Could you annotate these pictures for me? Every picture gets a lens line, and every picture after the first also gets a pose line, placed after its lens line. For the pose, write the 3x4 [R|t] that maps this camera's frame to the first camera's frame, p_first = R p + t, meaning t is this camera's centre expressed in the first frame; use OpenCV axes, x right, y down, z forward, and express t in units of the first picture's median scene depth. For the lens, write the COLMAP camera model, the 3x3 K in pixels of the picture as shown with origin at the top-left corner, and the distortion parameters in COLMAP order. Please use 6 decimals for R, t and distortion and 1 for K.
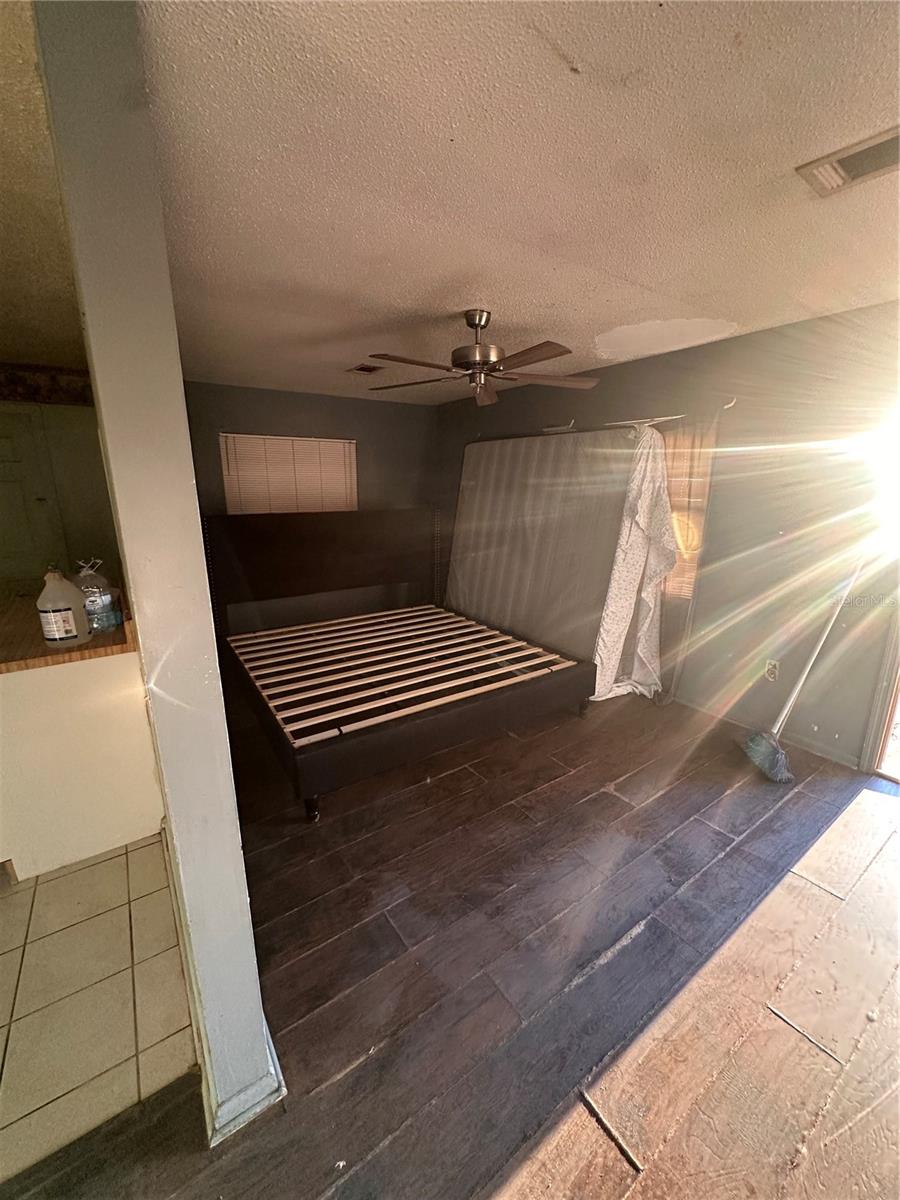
lens RADIAL K [[482.9, 0, 455.1], [0, 482.9, 599.7], [0, 0, 1]] dist [-0.002630, 0.000851]
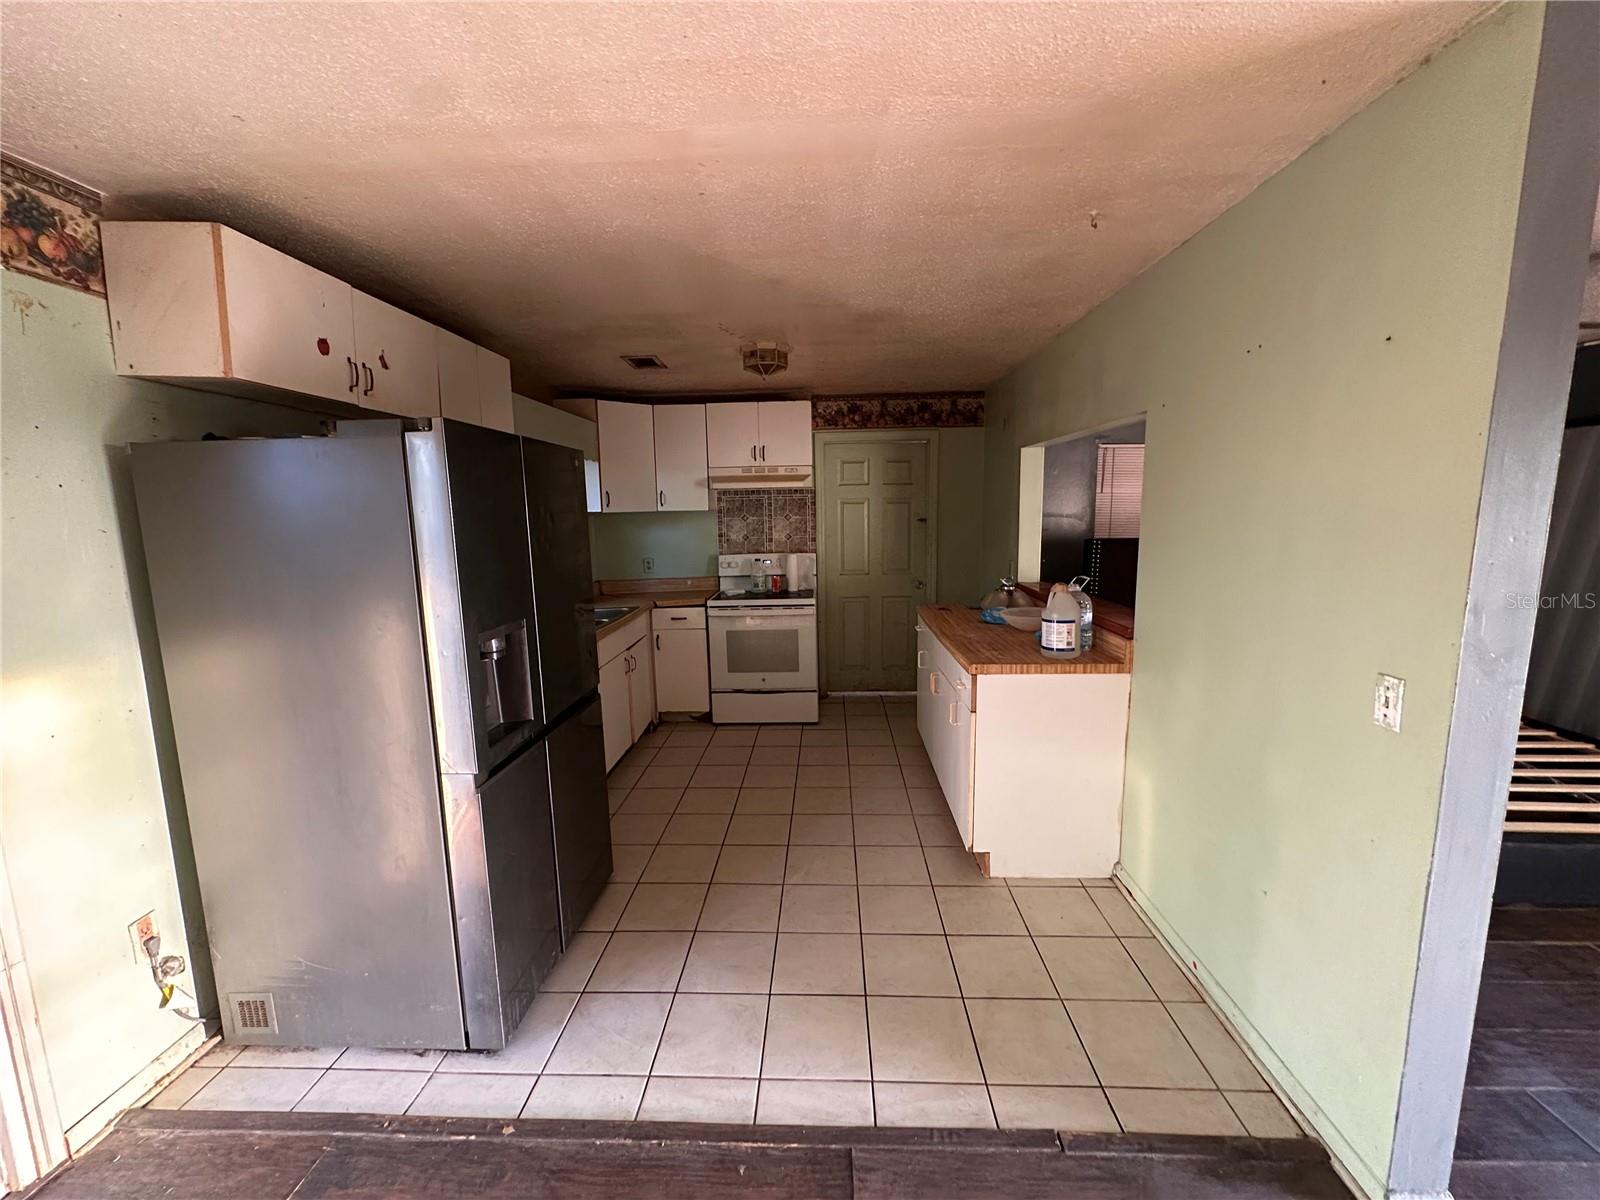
lens RADIAL K [[643.9, 0, 805.0], [0, 643.9, 602.3], [0, 0, 1]] dist [-0.002630, 0.000851]
pose [[0.803010, 0.077729, -0.590874, -0.452712], [-0.130578, 0.990315, -0.047184, 0.115824], [0.581484, 0.115044, 0.805383, -0.415259]]
